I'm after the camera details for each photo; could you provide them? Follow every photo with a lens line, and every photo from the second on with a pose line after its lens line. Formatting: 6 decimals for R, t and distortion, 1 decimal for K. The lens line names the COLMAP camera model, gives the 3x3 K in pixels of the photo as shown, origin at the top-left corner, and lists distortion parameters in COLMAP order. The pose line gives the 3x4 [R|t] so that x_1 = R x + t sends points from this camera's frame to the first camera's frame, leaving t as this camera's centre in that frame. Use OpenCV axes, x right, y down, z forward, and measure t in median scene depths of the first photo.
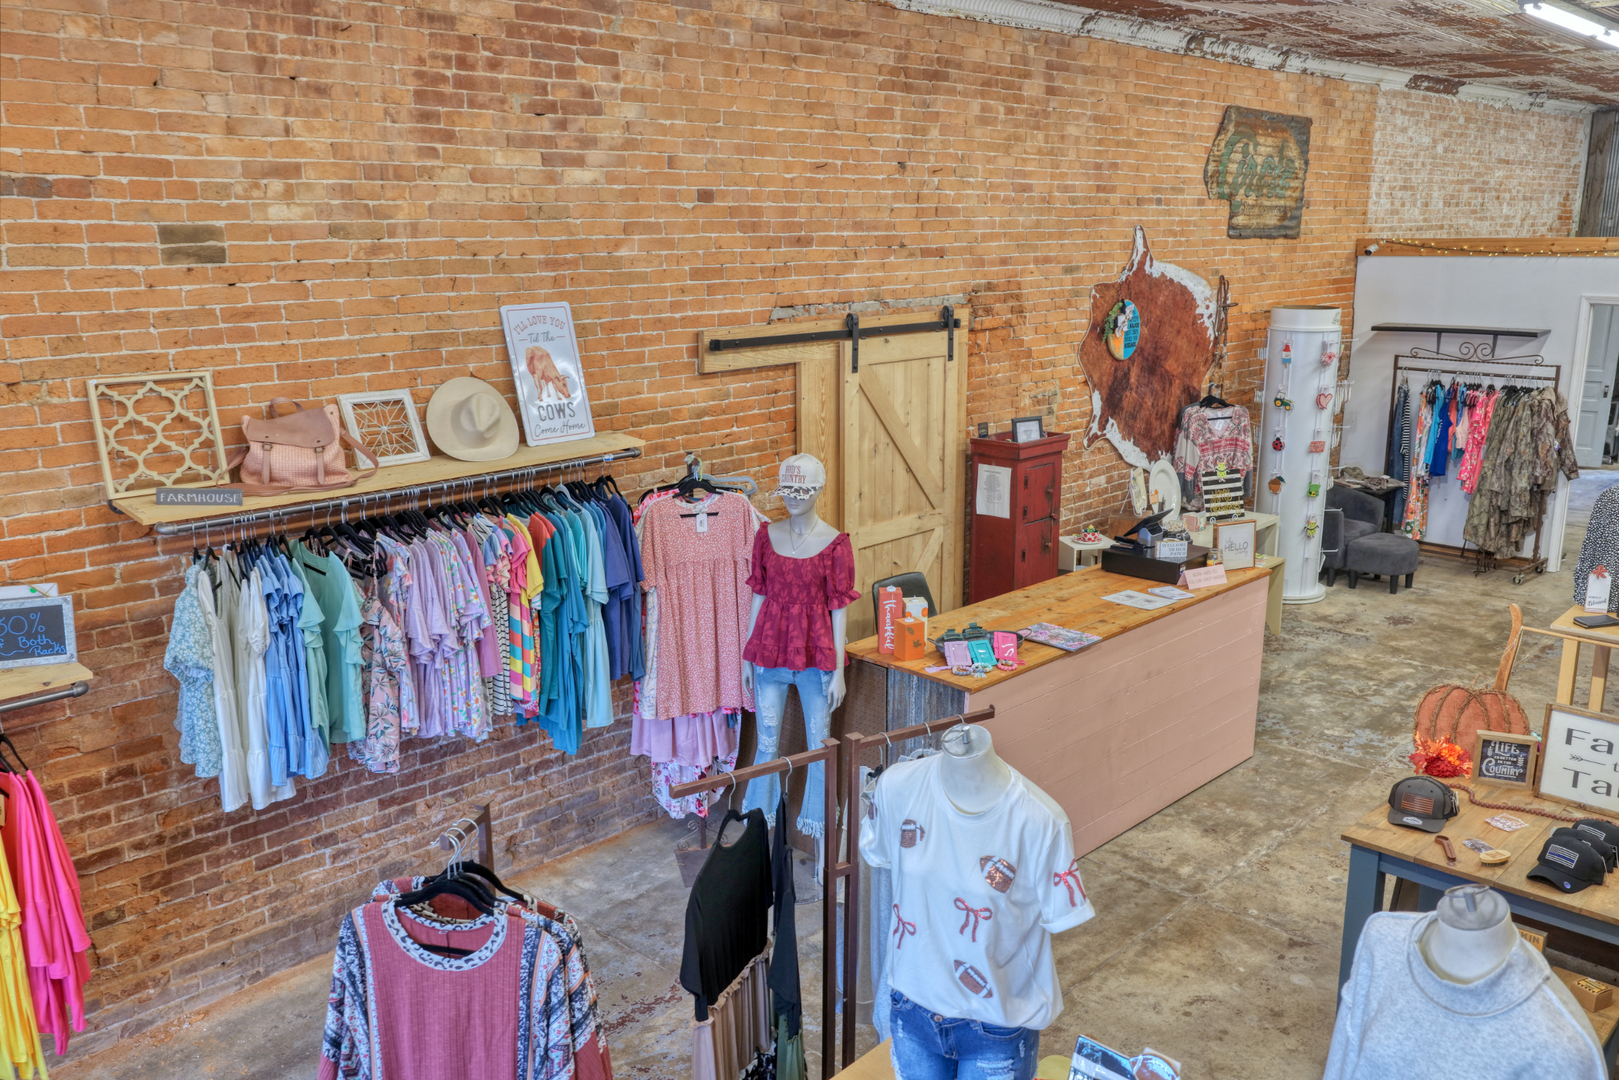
lens RADIAL K [[1352.1, 0, 808.7], [0, 1352.1, 546.6], [0, 0, 1]] dist [-0.015864, 0.034062]
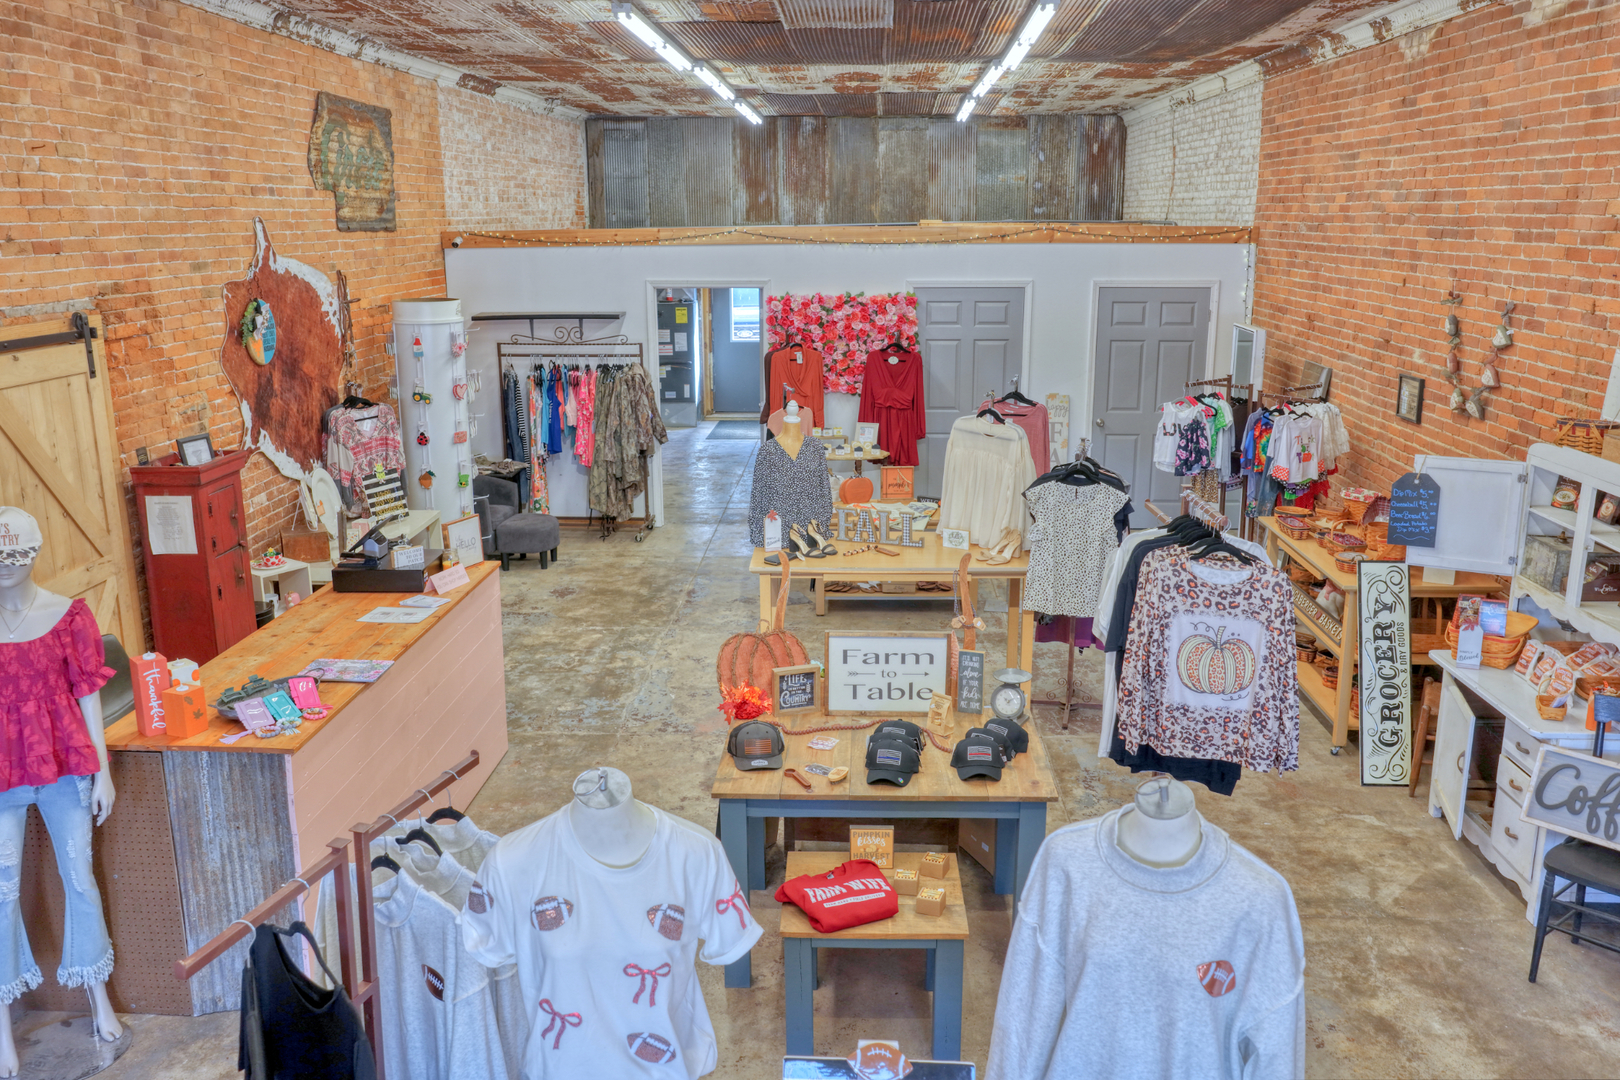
lens RADIAL K [[1353.0, 0, 815.8], [0, 1353.0, 547.1], [0, 0, 1]] dist [-0.015864, 0.034062]
pose [[0.748824, -0.156635, 0.643994, -0.107577], [0.156206, 0.986009, 0.058187, -0.012899], [-0.644098, 0.057024, 0.762815, 0.080400]]
